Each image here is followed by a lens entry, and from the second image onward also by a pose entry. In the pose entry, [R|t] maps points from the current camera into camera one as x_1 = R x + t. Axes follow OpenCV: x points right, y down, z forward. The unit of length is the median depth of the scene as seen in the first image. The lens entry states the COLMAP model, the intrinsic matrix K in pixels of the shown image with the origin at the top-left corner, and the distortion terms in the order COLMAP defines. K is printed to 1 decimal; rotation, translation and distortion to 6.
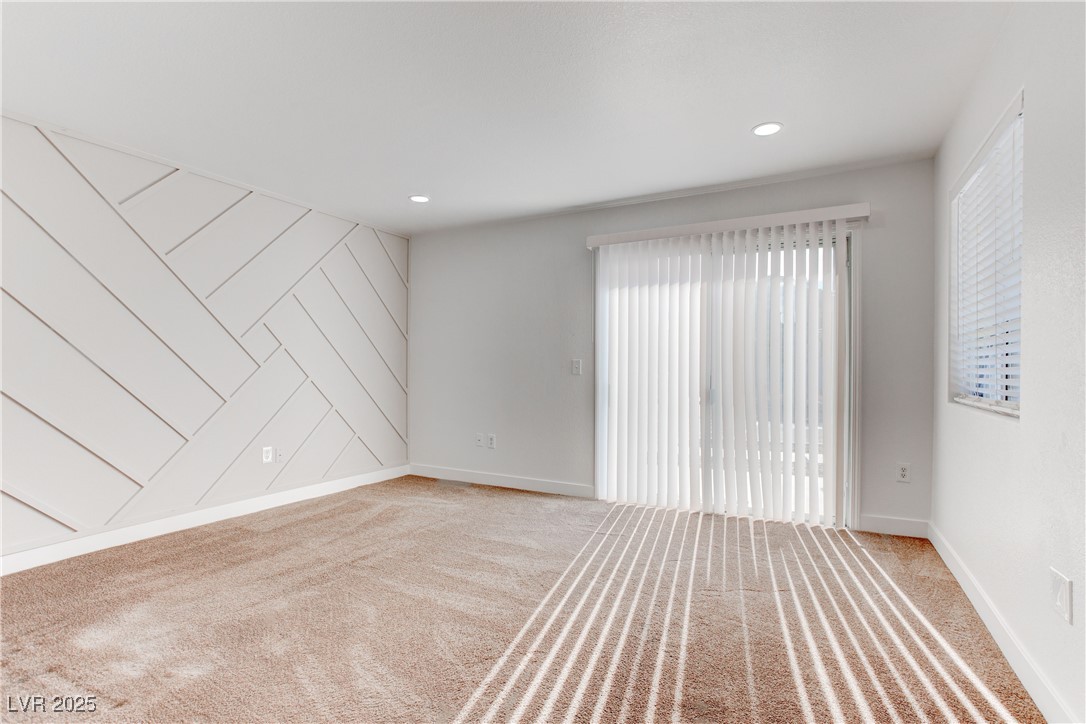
lens RADIAL K [[525.7, 0, 548.9], [0, 525.7, 366.7], [0, 0, 1]] dist [-0.059414, 0.034202]
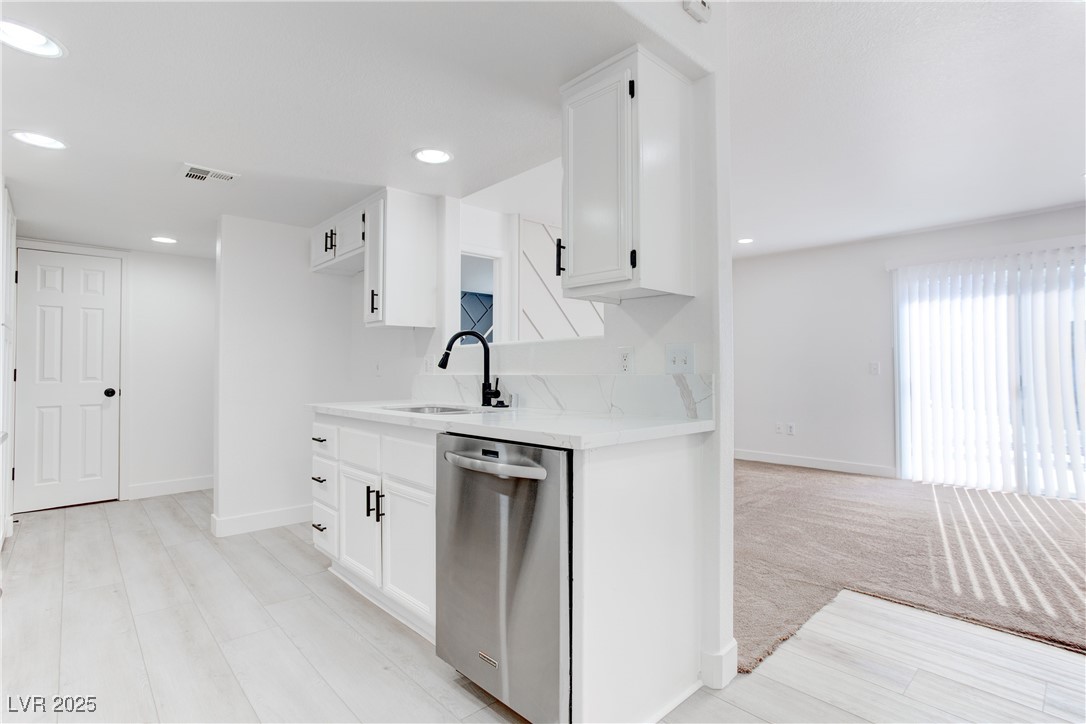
lens RADIAL K [[525.9, 0, 547.3], [0, 525.9, 354.5], [0, 0, 1]] dist [-0.054648, 0.031651]
pose [[0.949547, -0.014450, -0.313292, -0.327623], [0.005851, 0.999580, -0.028371, -0.001220], [0.313571, 0.025107, 0.949233, -0.411386]]
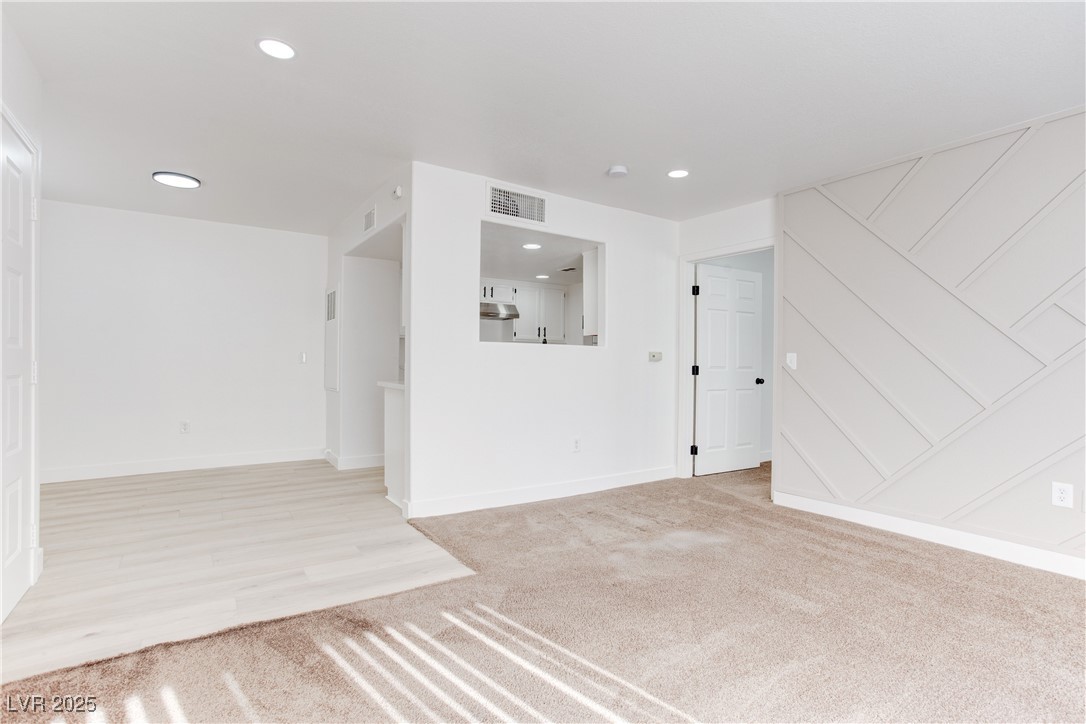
lens RADIAL K [[532.7, 0, 548.9], [0, 532.7, 362.0], [0, 0, 1]] dist [-0.057533, 0.039215]
pose [[-0.457607, -0.006810, -0.889129, 0.395245], [-0.009264, 0.999953, -0.002891, 0.002688], [0.889107, 0.006914, -0.457648, 0.733600]]
